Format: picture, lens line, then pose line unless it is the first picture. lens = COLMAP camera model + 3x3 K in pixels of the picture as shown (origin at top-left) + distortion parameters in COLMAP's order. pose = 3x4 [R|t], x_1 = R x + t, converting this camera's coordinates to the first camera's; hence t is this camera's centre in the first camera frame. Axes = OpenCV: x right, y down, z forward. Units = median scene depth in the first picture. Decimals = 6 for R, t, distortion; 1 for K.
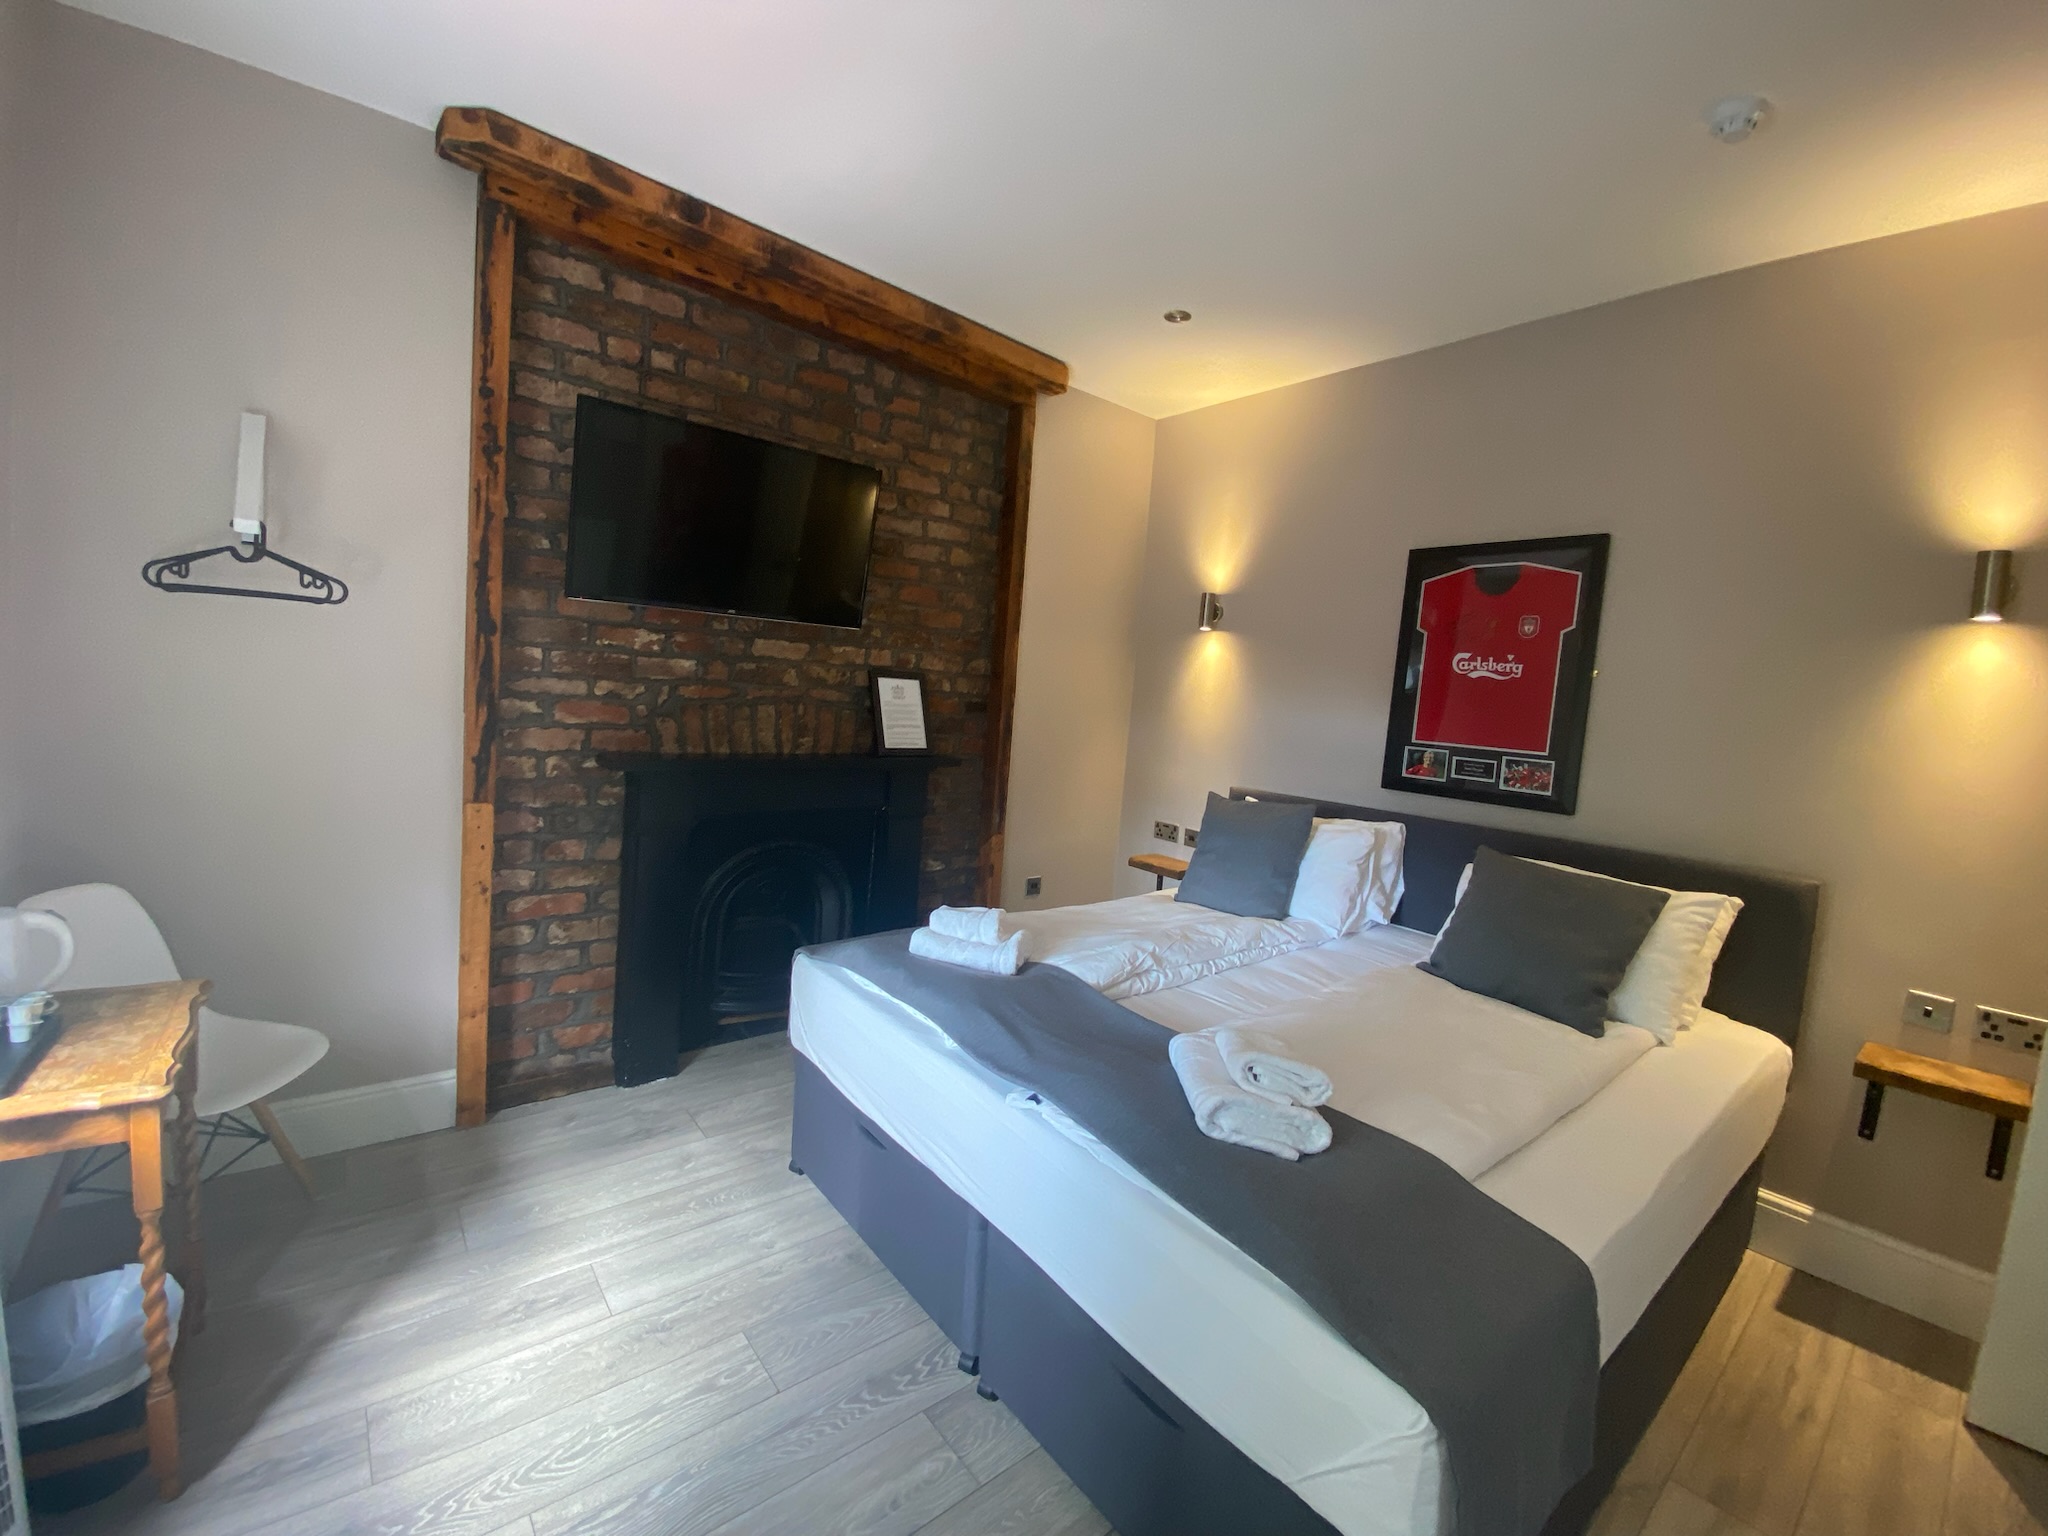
lens RADIAL K [[829.4, 0, 1023.5], [0, 829.4, 763.5], [0, 0, 1]] dist [-0.000007, -0.000001]
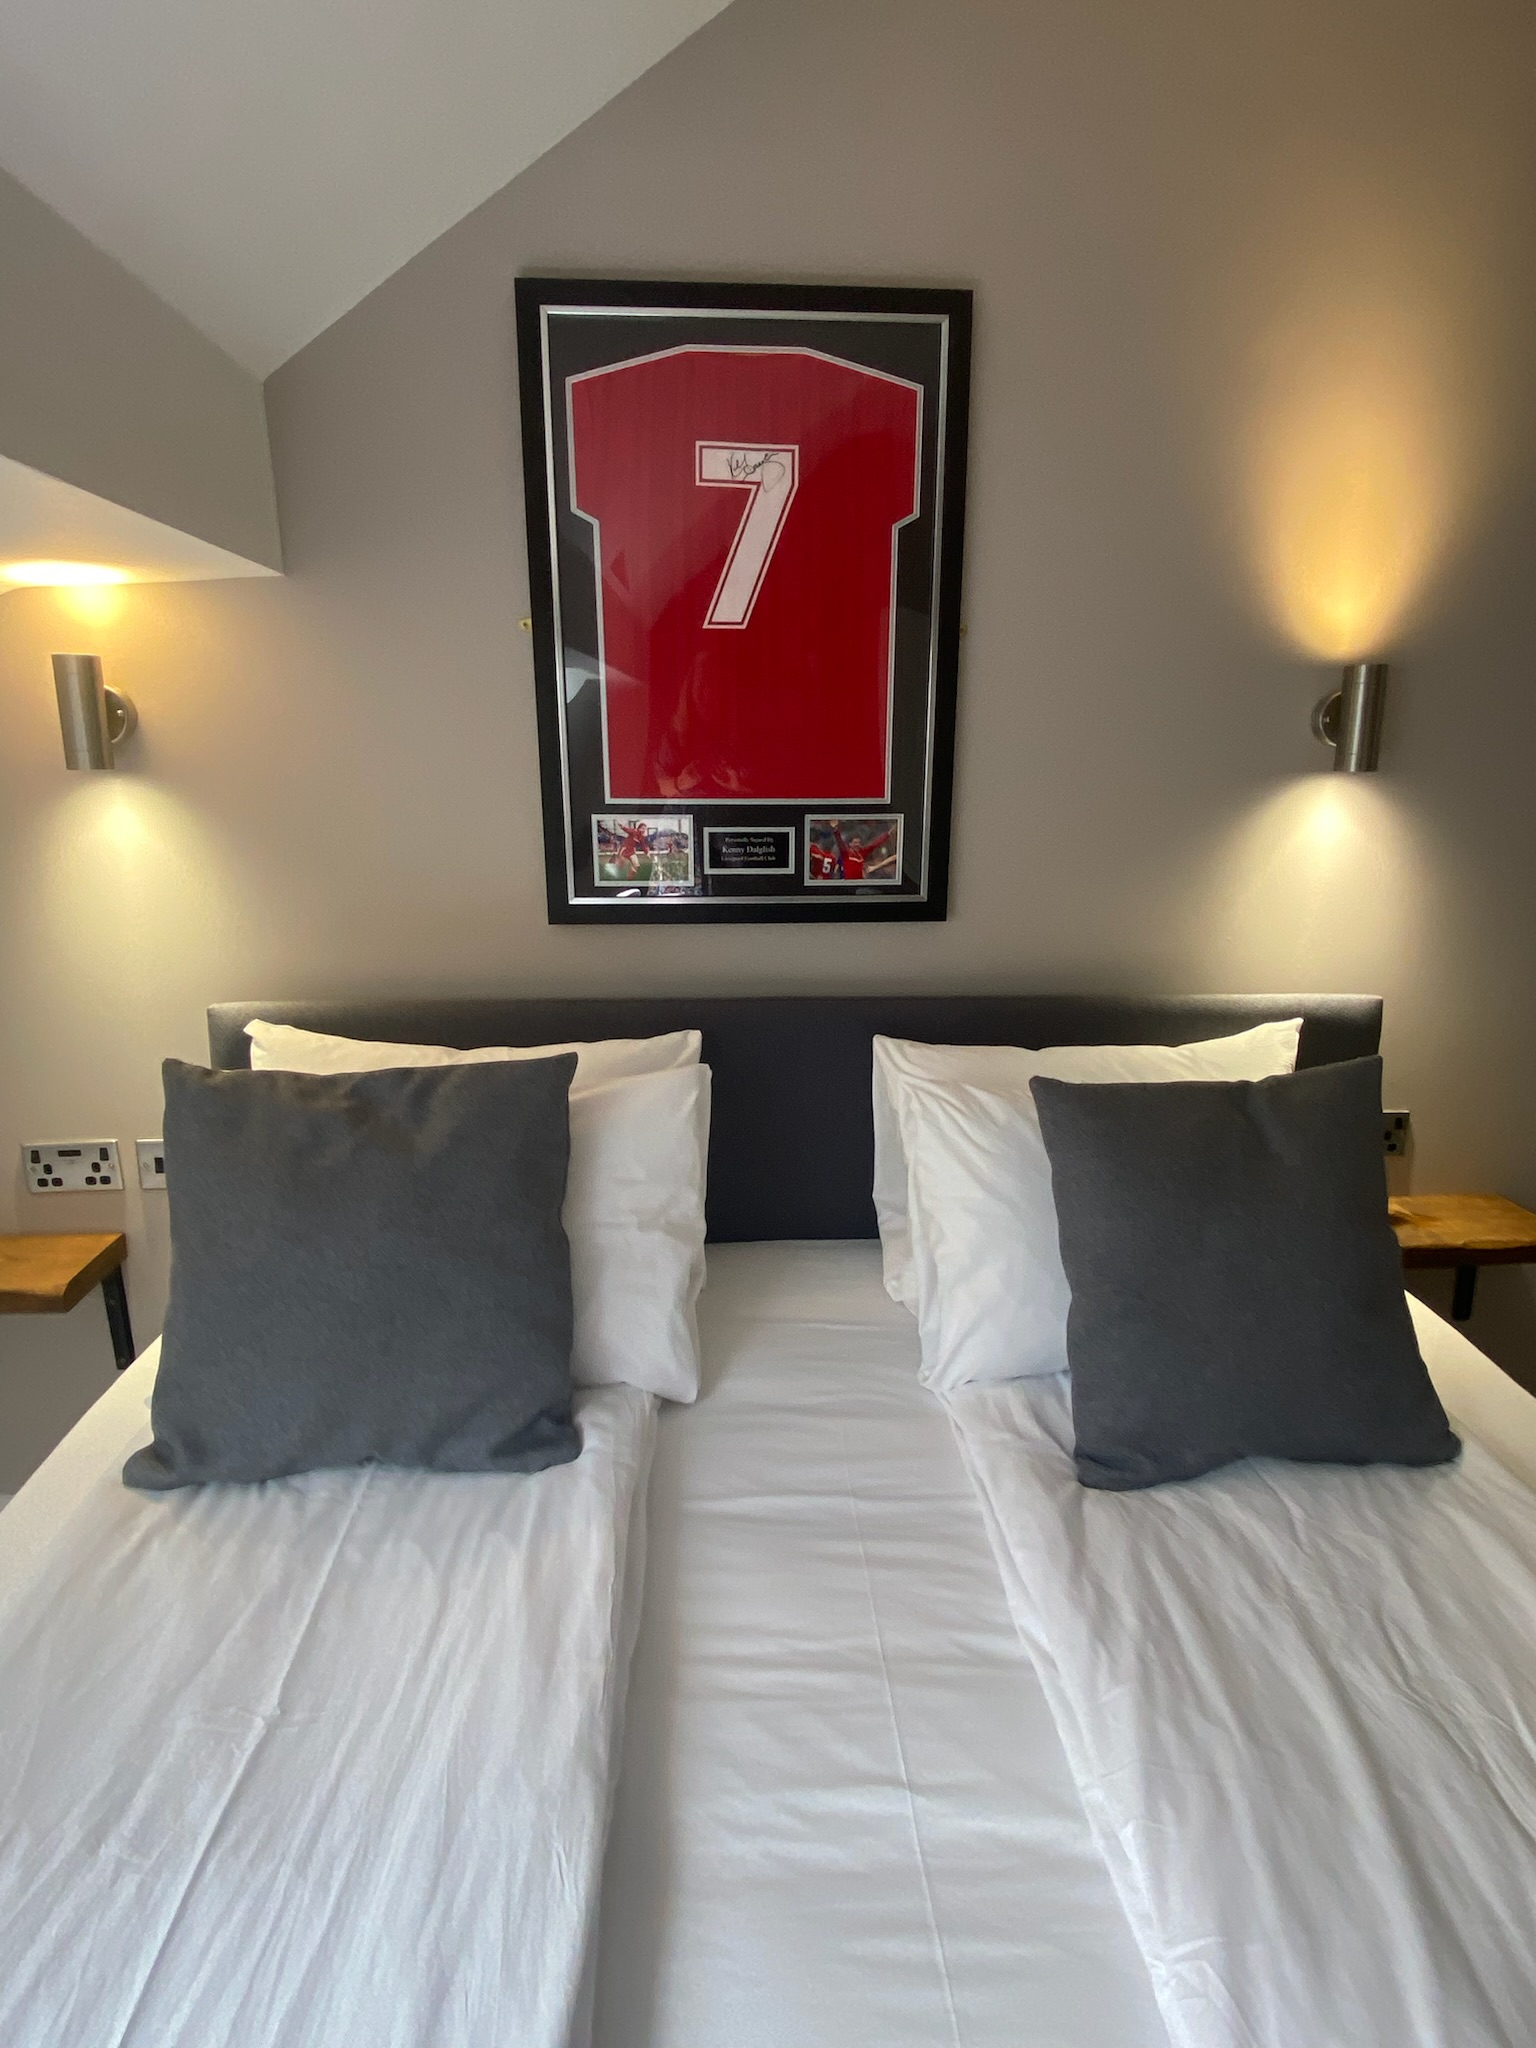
lens RADIAL K [[1084.2, 0, 764.9], [0, 1084.2, 1023.6], [0, 0, 1]] dist [0.000551, 0.000023]
pose [[0.590014, -0.269866, 0.760957, 0.074807], [0.115766, 0.961025, 0.251058, -0.051276], [-0.799050, -0.060035, 0.598259, 0.648288]]
